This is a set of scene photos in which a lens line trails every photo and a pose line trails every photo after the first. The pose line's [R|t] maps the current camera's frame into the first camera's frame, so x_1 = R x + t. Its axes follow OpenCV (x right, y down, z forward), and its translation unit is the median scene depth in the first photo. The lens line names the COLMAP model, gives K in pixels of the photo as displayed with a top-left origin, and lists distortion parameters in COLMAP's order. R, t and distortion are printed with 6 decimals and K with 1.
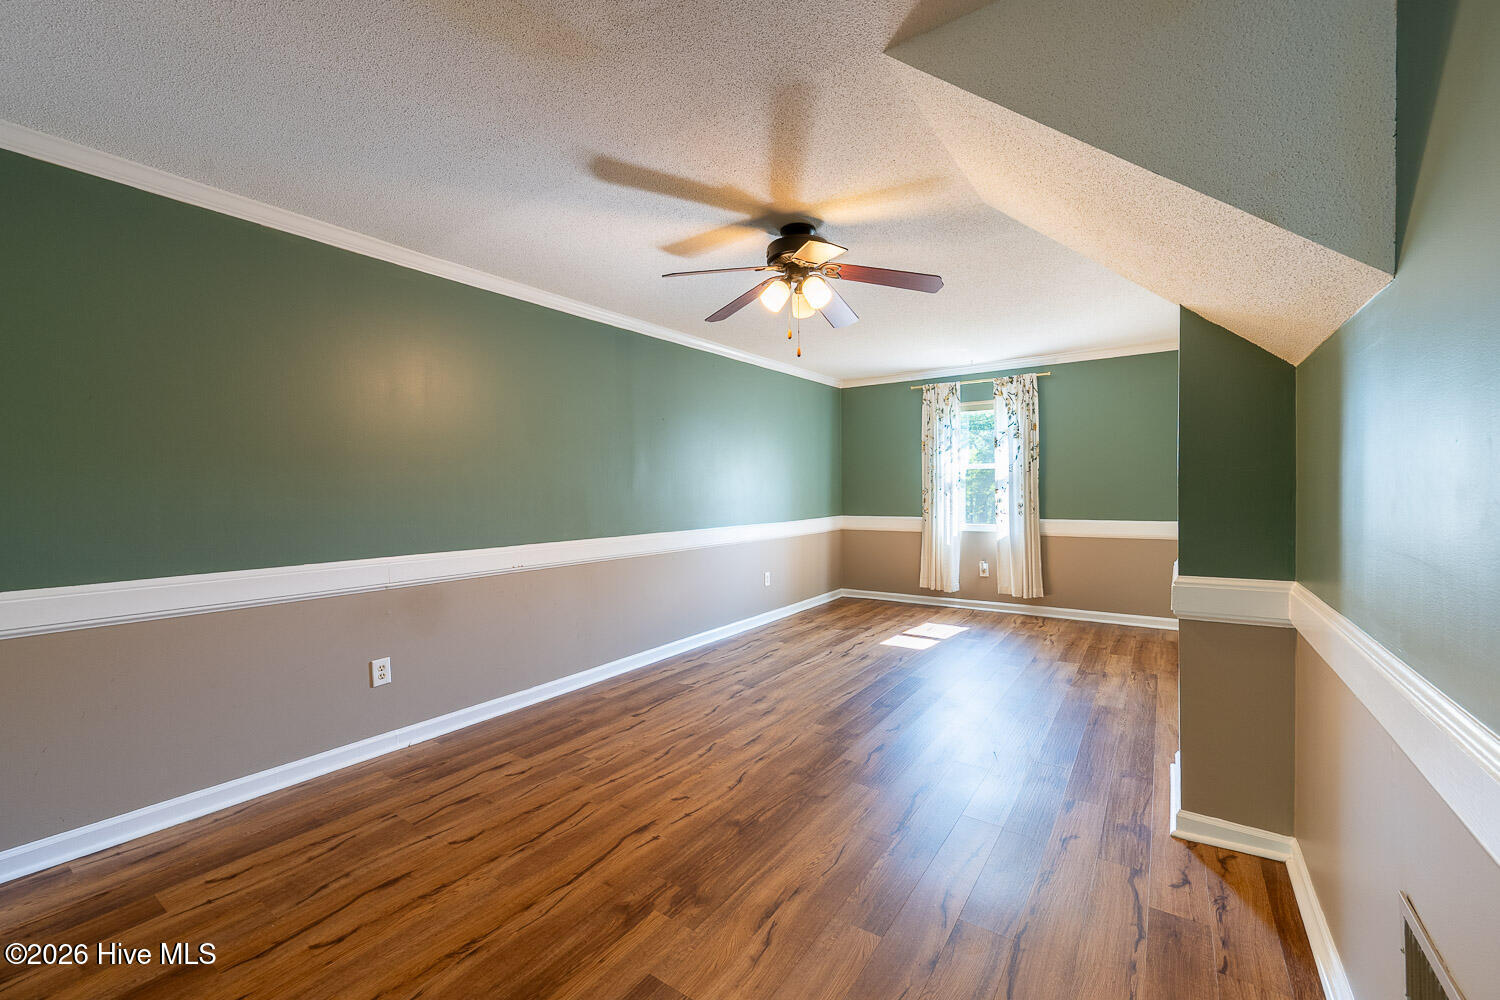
lens RADIAL K [[598.7, 0, 750.8], [0, 598.7, 504.2], [0, 0, 1]] dist [-0.002335, 0.000406]
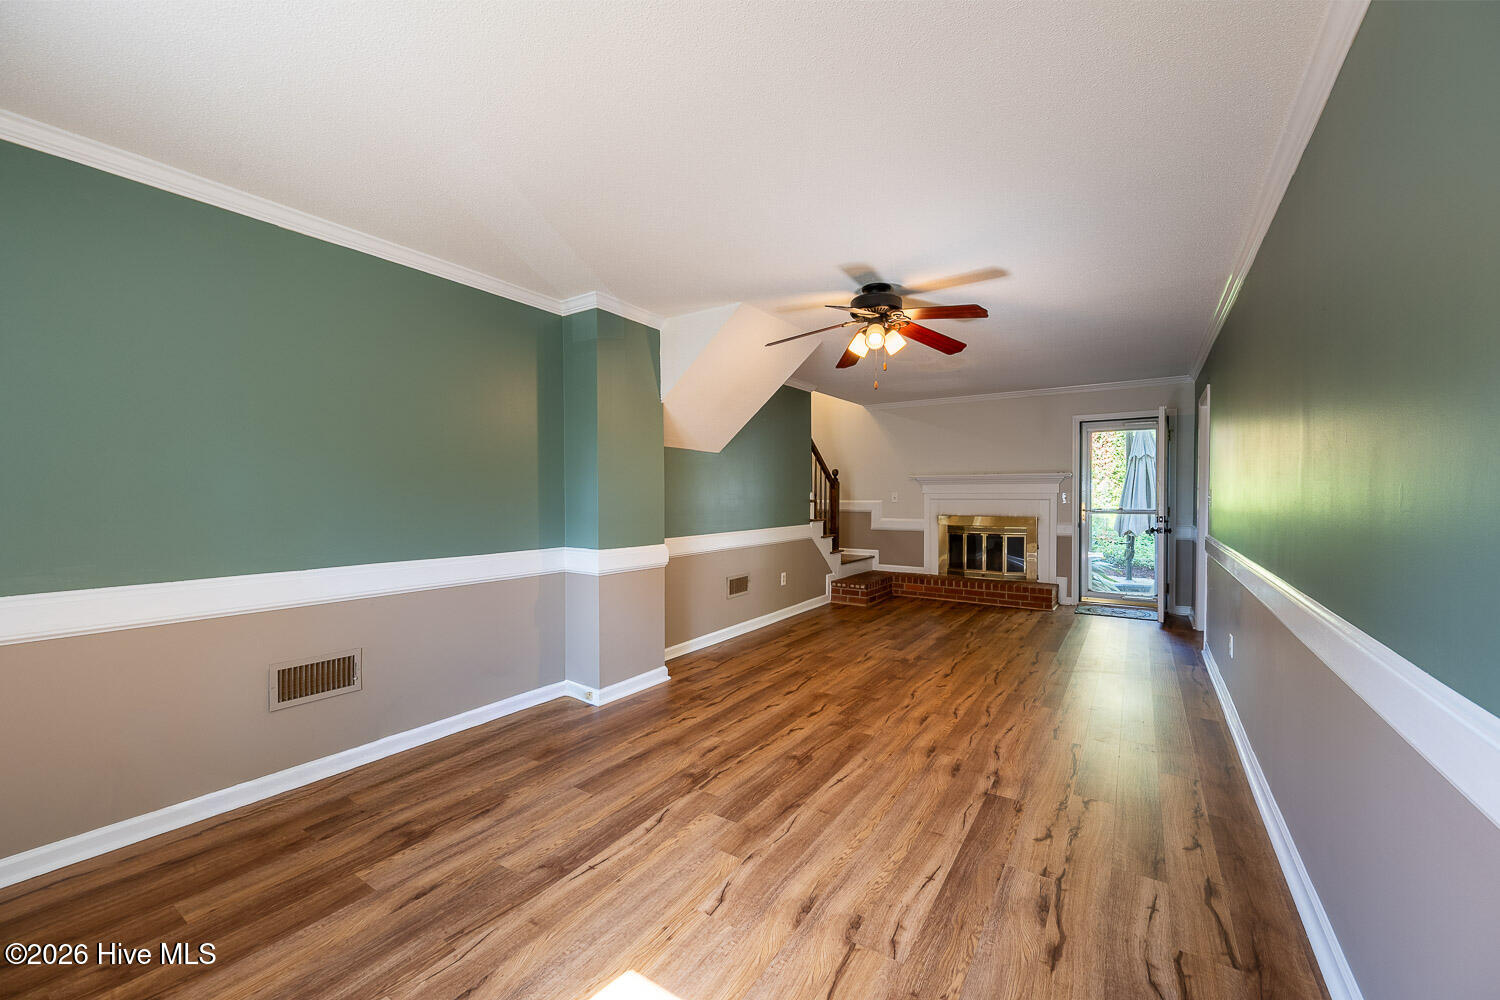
lens RADIAL K [[598.7, 0, 747.4], [0, 598.7, 504.1], [0, 0, 1]] dist [-0.002335, 0.000406]
pose [[-0.999706, 0.015931, -0.018258, 0.347320], [0.015266, 0.999235, 0.035993, -0.053653], [0.018817, 0.035704, -0.999185, 2.093482]]
